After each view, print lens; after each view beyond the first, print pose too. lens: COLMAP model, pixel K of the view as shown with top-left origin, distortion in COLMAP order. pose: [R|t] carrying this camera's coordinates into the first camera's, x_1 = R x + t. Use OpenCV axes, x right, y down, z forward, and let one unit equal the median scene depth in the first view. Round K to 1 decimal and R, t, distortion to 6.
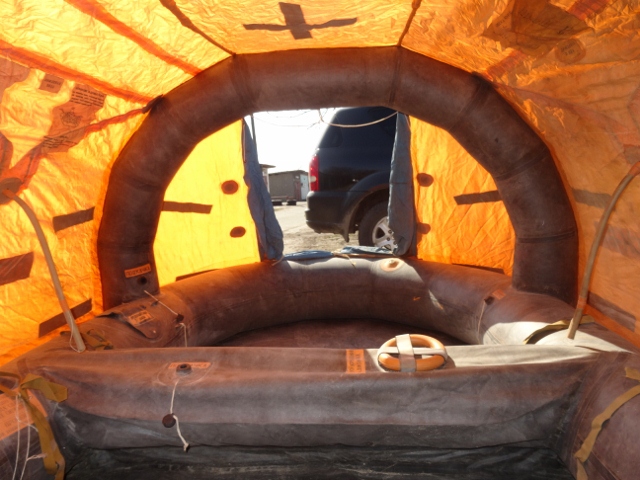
lens RADIAL K [[464.5, 0, 320.0], [0, 464.5, 240.0], [0, 0, 1]] dist [-0.012649, 0.009687]
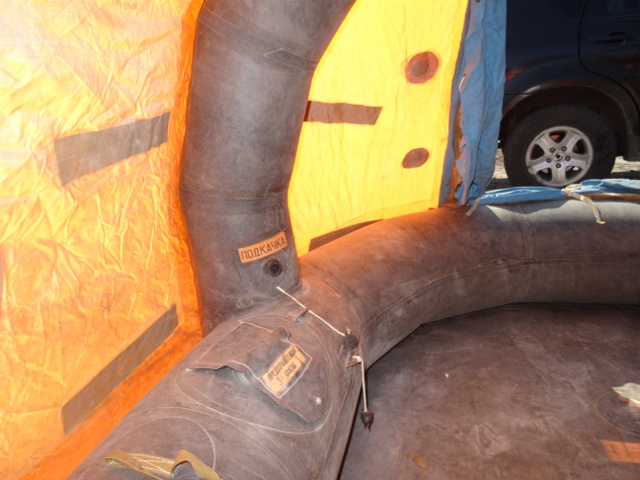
lens RADIAL K [[464.5, 0, 320.0], [0, 464.5, 240.0], [0, 0, 1]] dist [-0.012649, 0.009687]
pose [[0.988821, 0.008584, -0.148862, -0.233287], [0.017136, 0.985186, 0.170633, -0.019816], [0.148122, -0.171277, 0.974025, 0.480261]]
